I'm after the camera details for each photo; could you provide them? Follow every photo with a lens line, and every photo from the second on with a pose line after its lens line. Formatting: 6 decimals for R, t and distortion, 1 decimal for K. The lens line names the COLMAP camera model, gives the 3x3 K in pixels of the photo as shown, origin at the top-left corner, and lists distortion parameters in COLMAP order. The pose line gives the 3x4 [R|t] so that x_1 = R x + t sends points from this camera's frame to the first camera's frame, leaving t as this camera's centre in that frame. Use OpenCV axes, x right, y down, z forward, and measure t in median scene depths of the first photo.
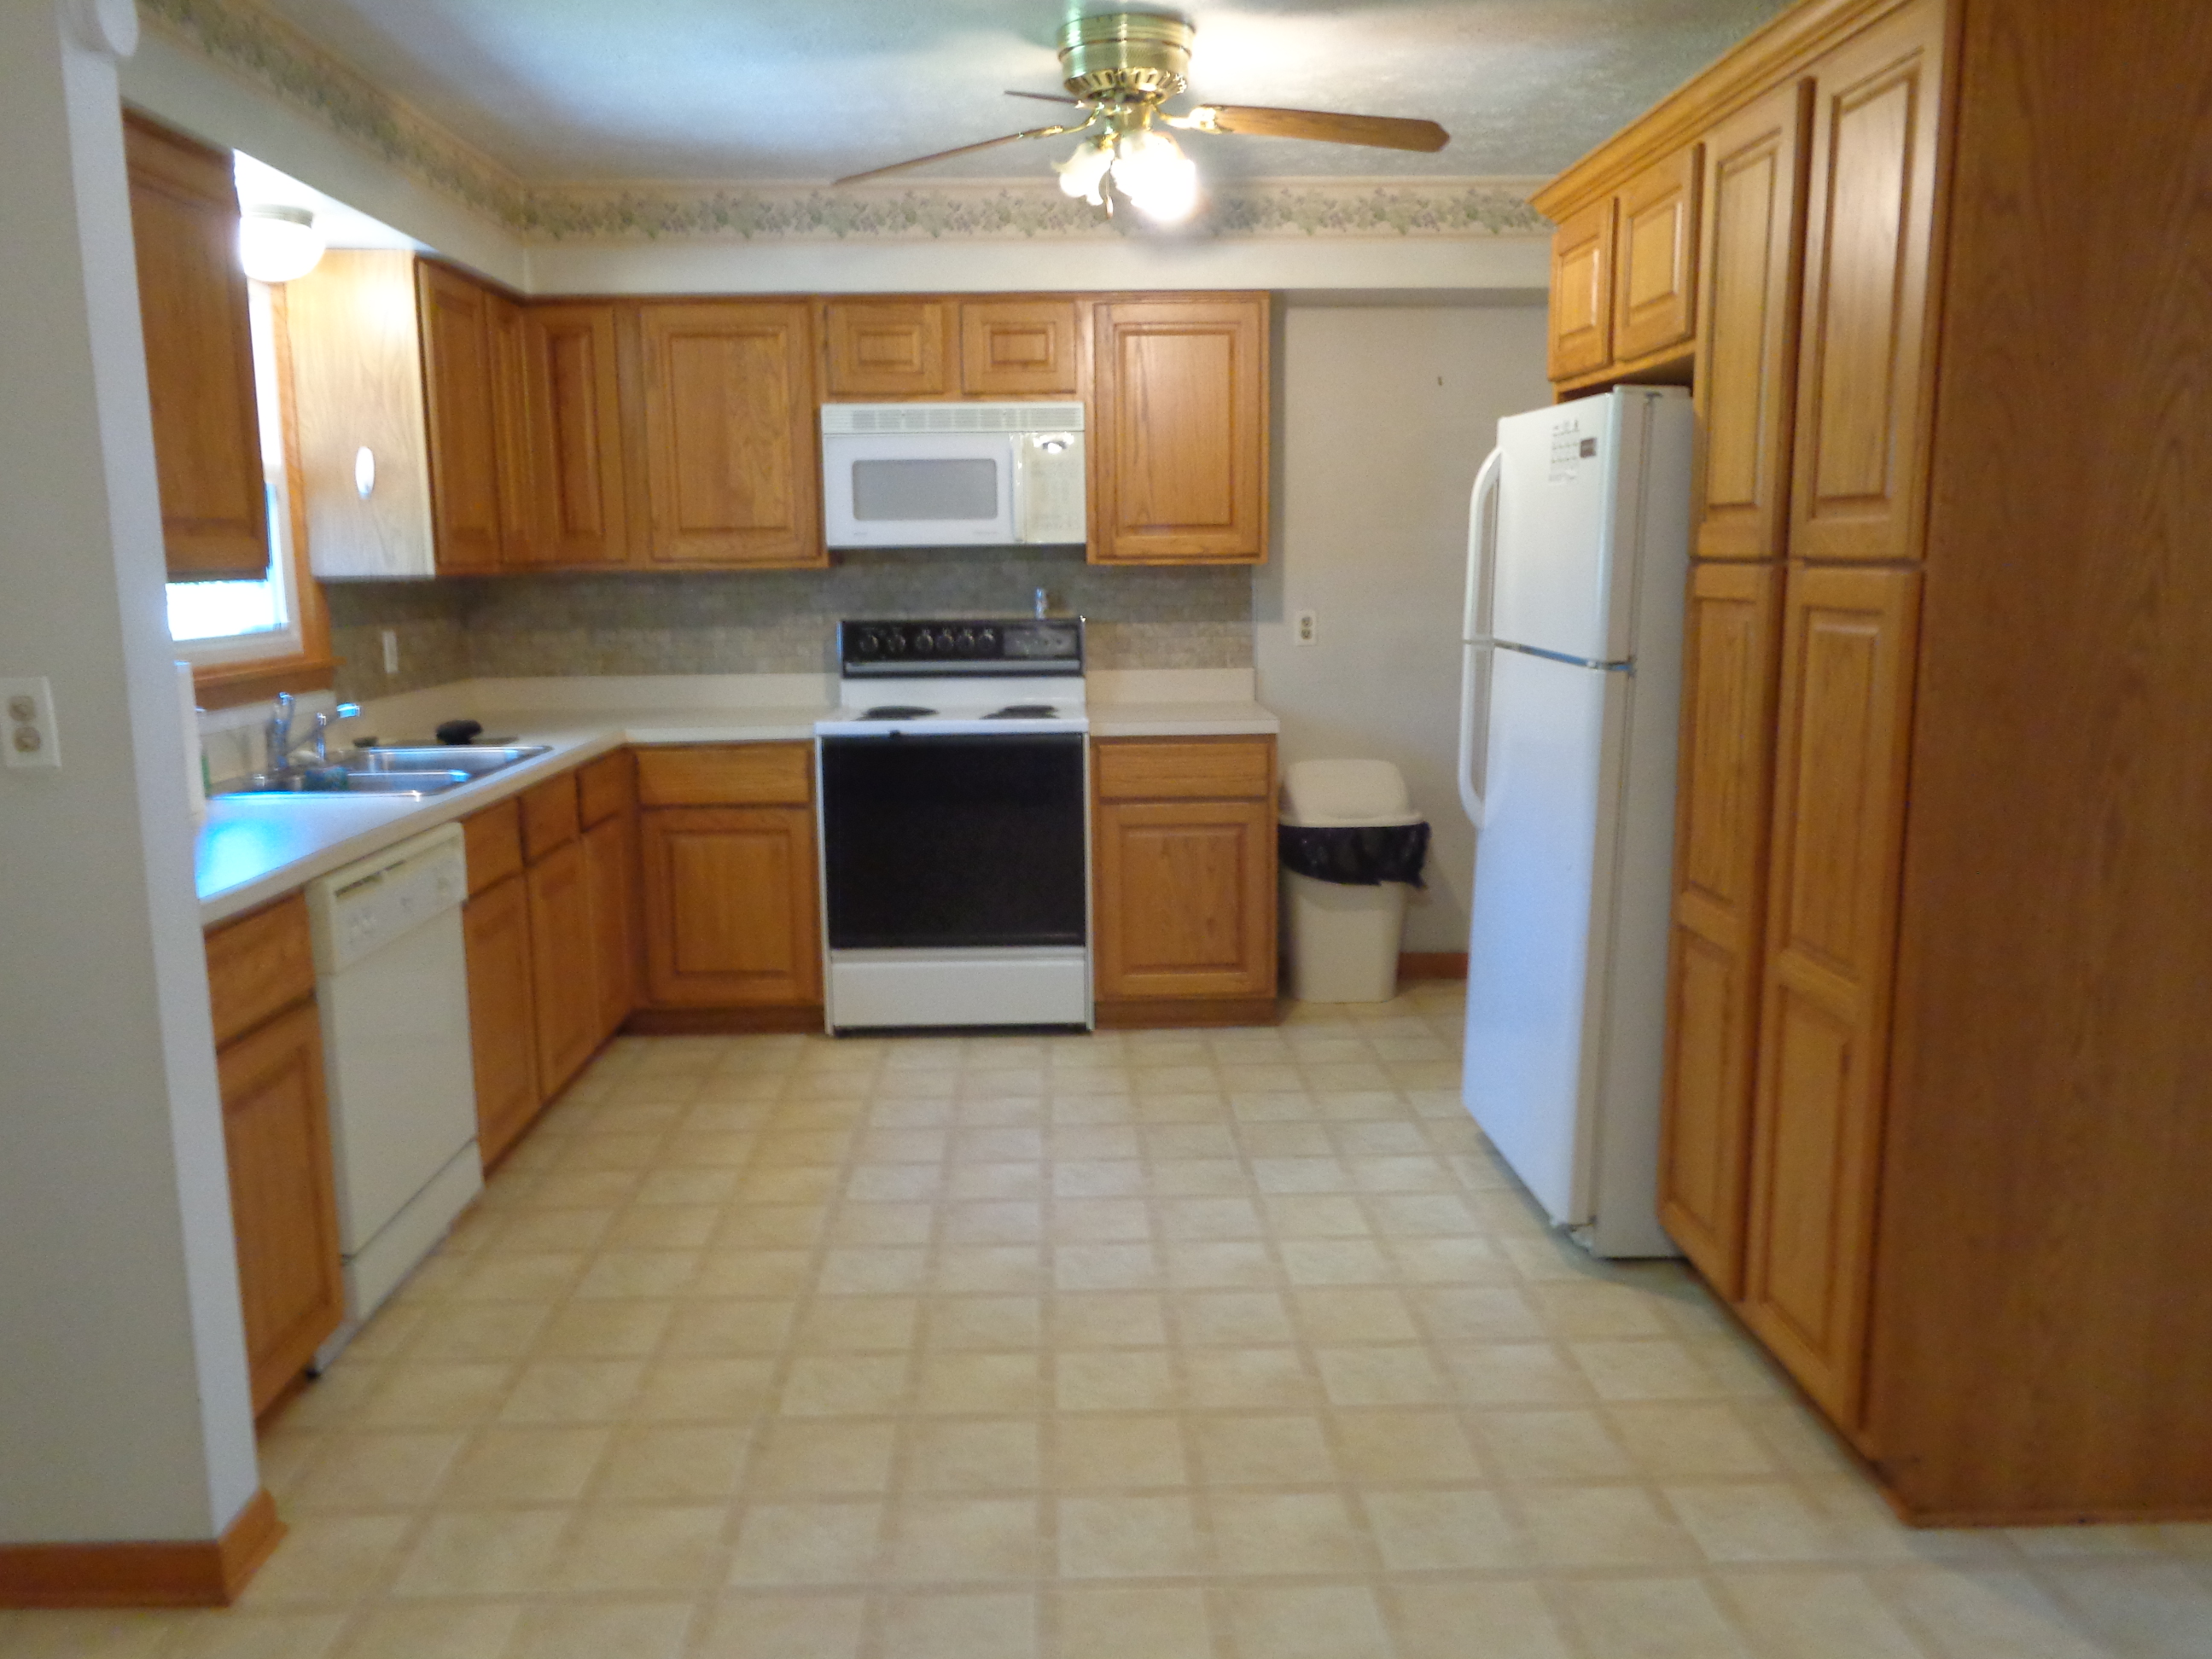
lens RADIAL K [[1660.4, 0, 1114.3], [0, 1660.4, 821.0], [0, 0, 1]] dist [-0.007232, 0.011715]
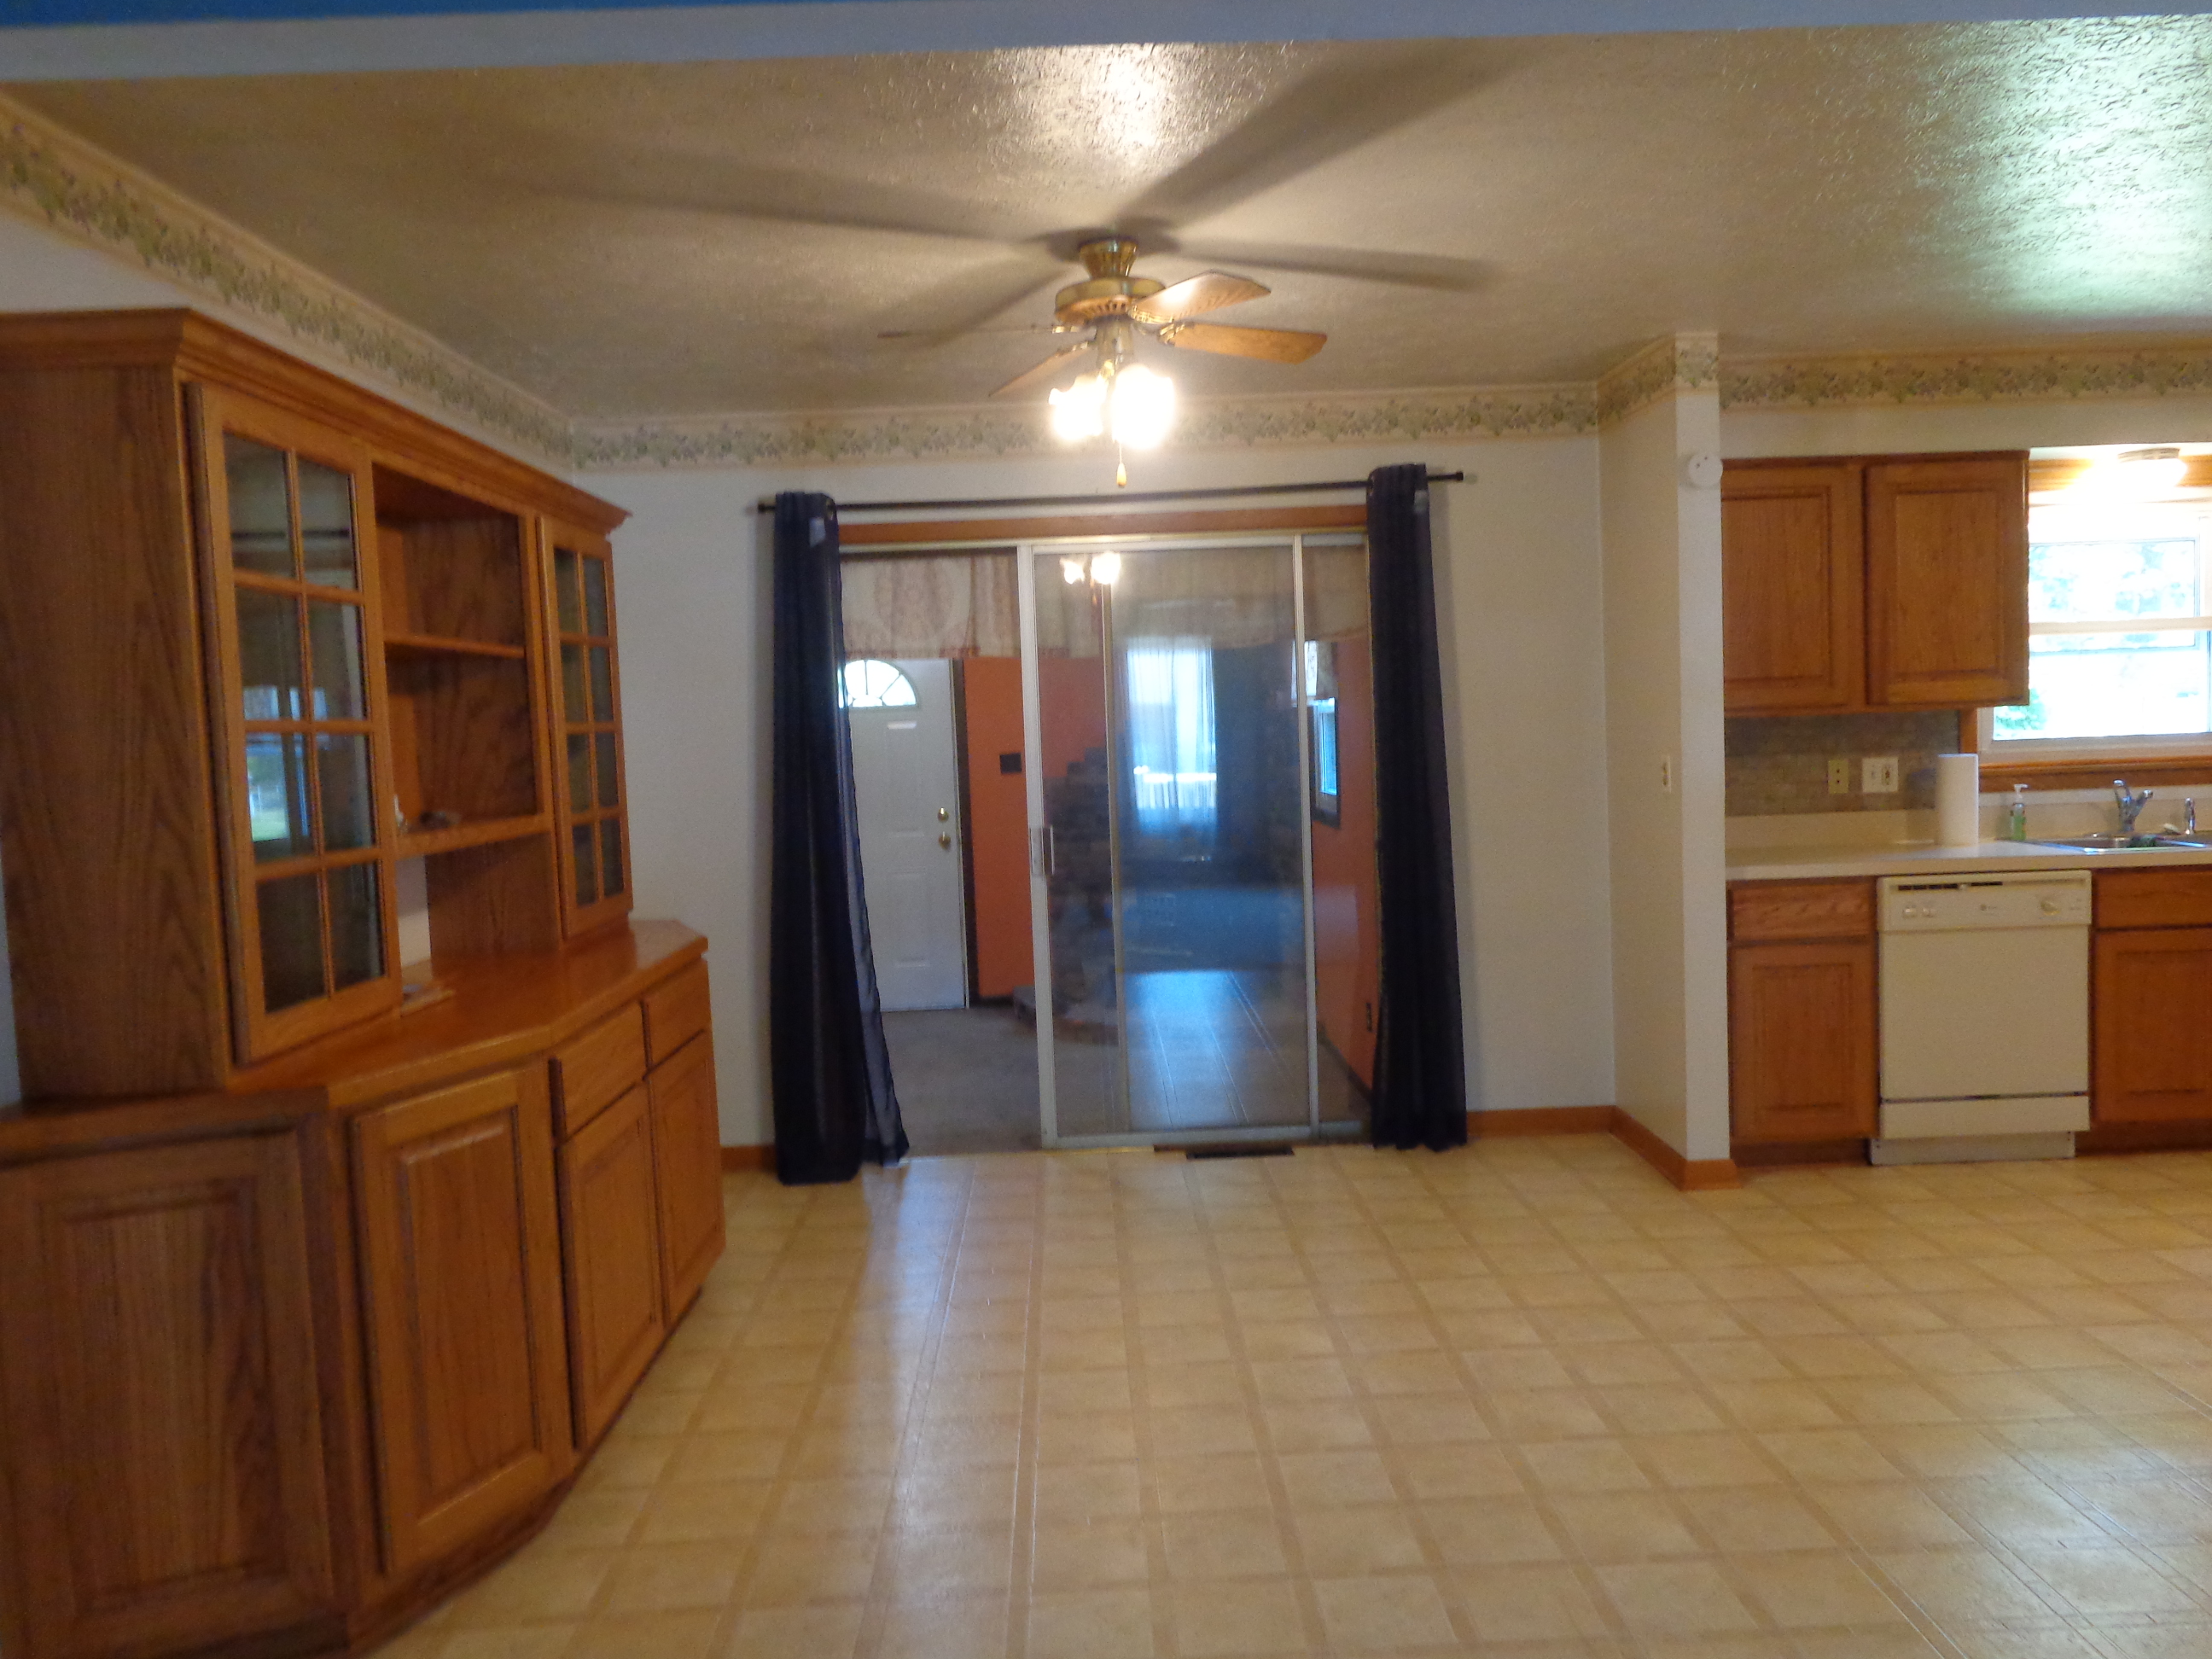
lens RADIAL K [[1660.4, 0, 1114.3], [0, 1660.4, 821.0], [0, 0, 1]] dist [-0.007232, 0.011715]
pose [[-0.008520, 0.070409, -0.997482, 0.743377], [-0.128006, 0.989234, 0.070920, -0.024558], [0.991737, 0.128288, 0.000585, 0.104659]]
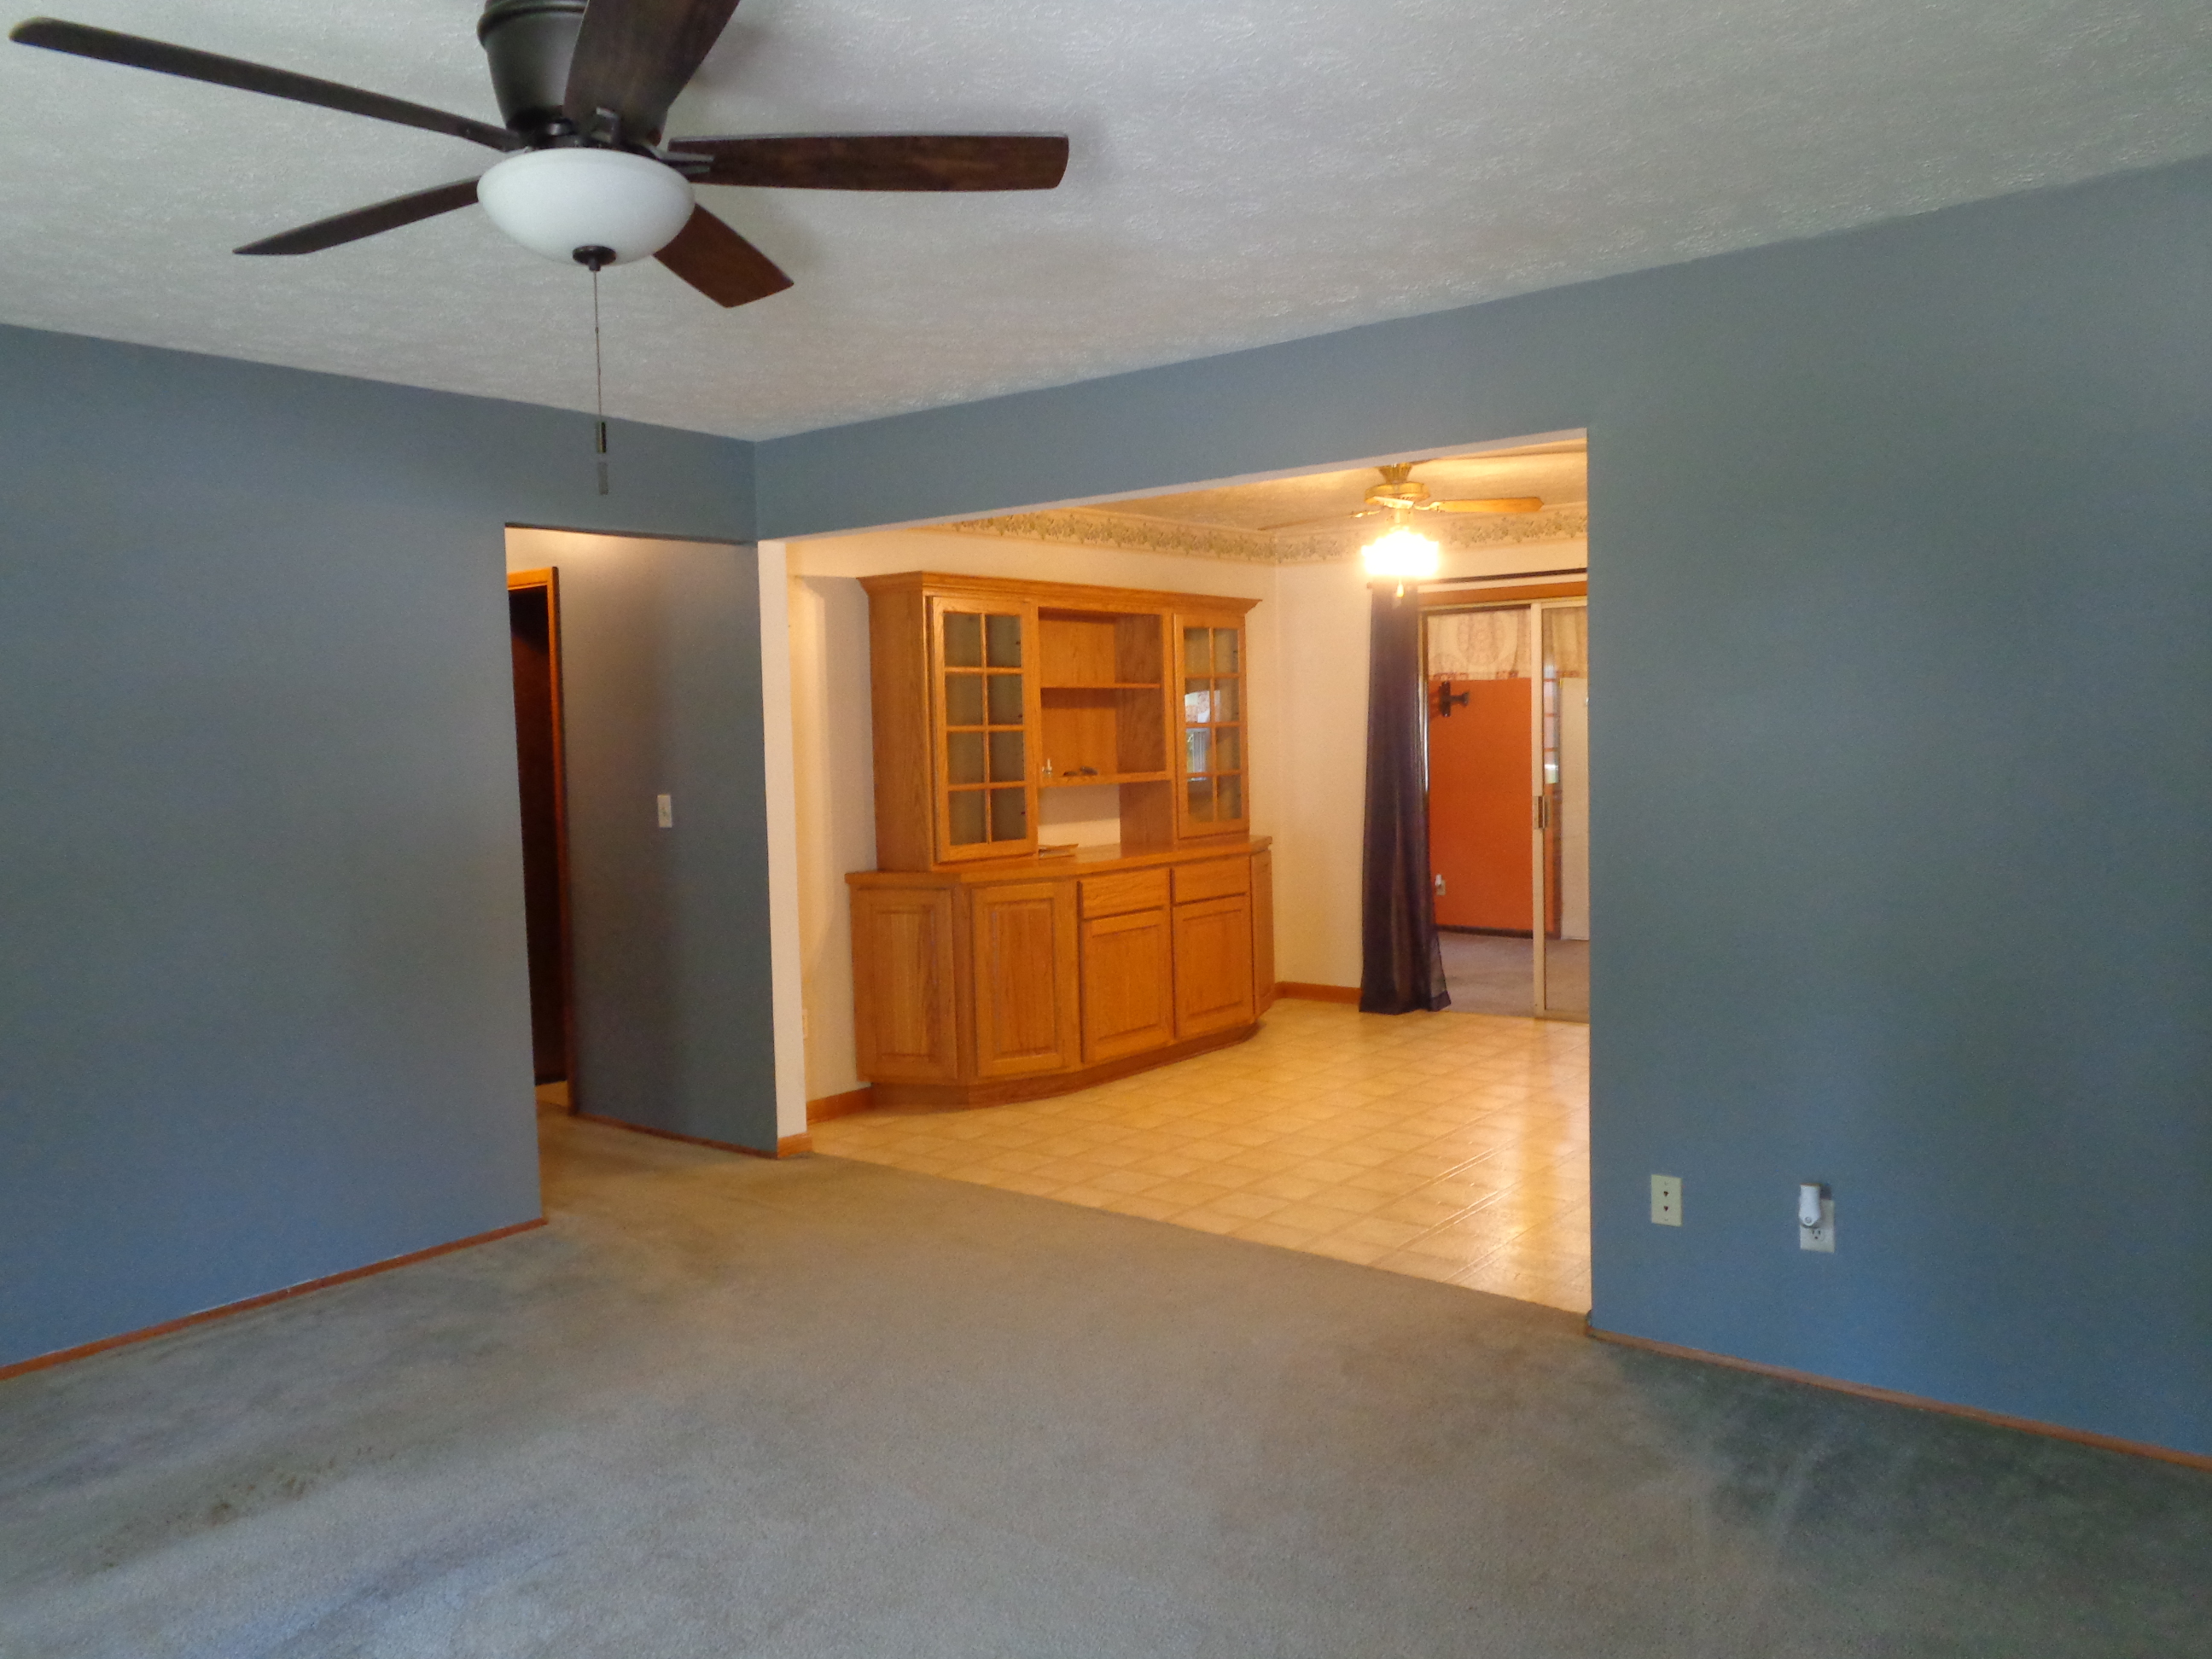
lens RADIAL K [[1660.4, 0, 1114.3], [0, 1660.4, 821.0], [0, 0, 1]] dist [-0.007232, 0.011715]
pose [[-0.643149, 0.068795, -0.762645, 1.156925], [-0.099018, 0.980123, 0.171916, -0.153615], [0.759312, 0.186083, -0.623553, 0.781919]]
